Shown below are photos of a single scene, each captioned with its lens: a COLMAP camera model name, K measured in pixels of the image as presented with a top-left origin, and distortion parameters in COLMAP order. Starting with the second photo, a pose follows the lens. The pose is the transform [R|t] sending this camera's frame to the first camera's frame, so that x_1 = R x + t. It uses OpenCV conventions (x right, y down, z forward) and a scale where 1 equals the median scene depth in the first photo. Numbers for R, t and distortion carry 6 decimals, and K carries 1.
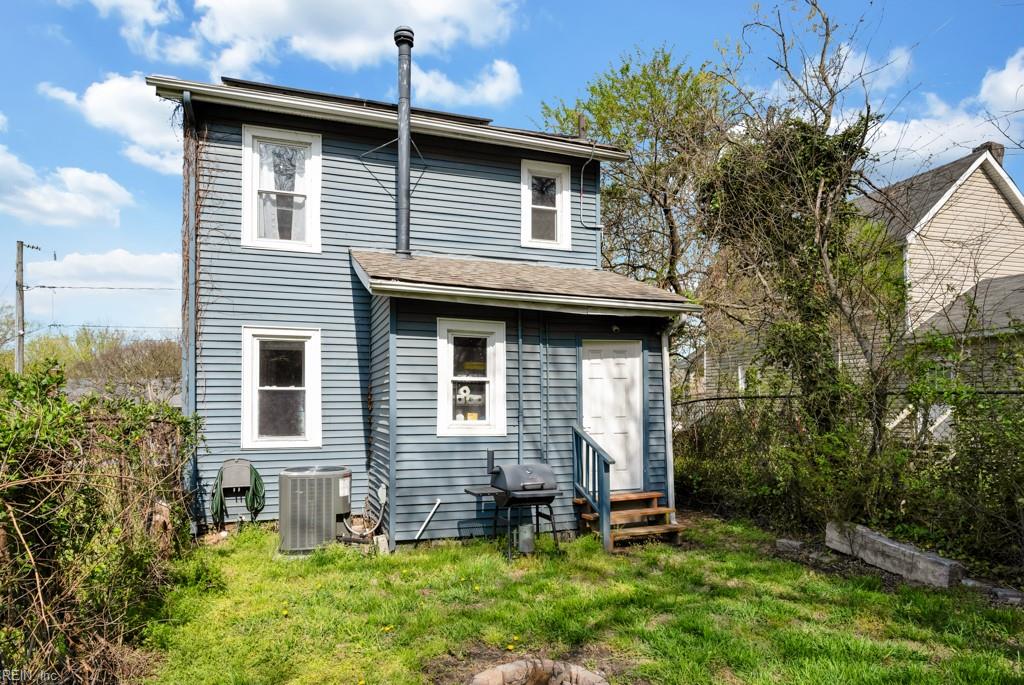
lens RADIAL K [[595.2, 0, 511.4], [0, 595.2, 379.4], [0, 0, 1]] dist [0.004374, 0.001731]
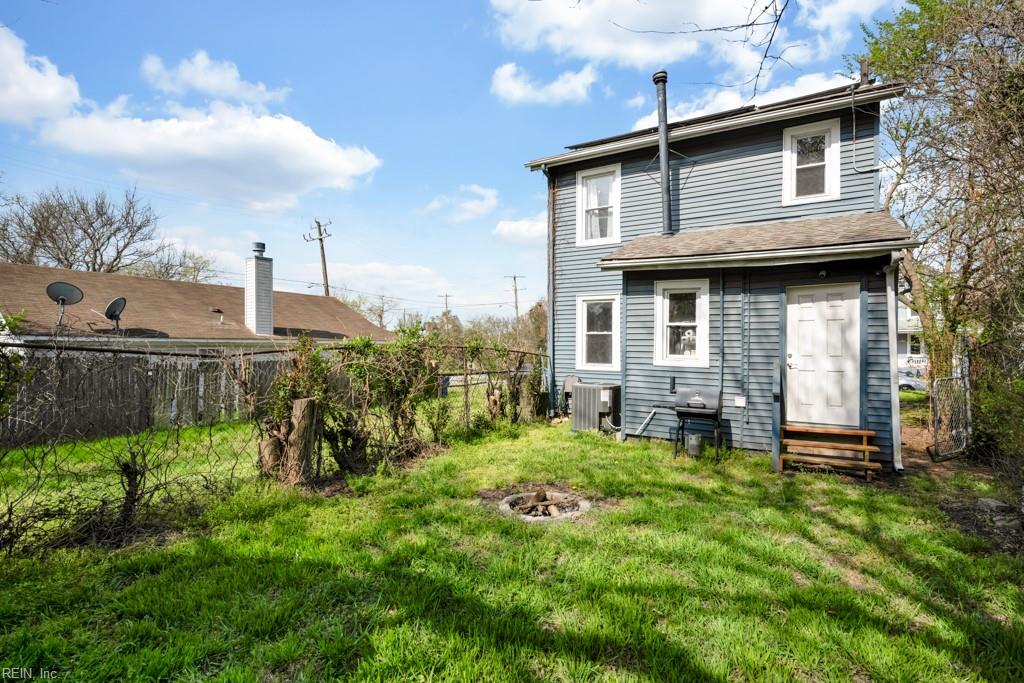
lens RADIAL K [[468.3, 0, 512.6], [0, 468.3, 341.3], [0, 0, 1]] dist [-0.003255, -0.000733]
pose [[0.647439, 0.001724, -0.762116, 0.433131], [0.019493, 0.999633, 0.018821, 0.009525], [0.761868, -0.027041, 0.647167, 0.023850]]
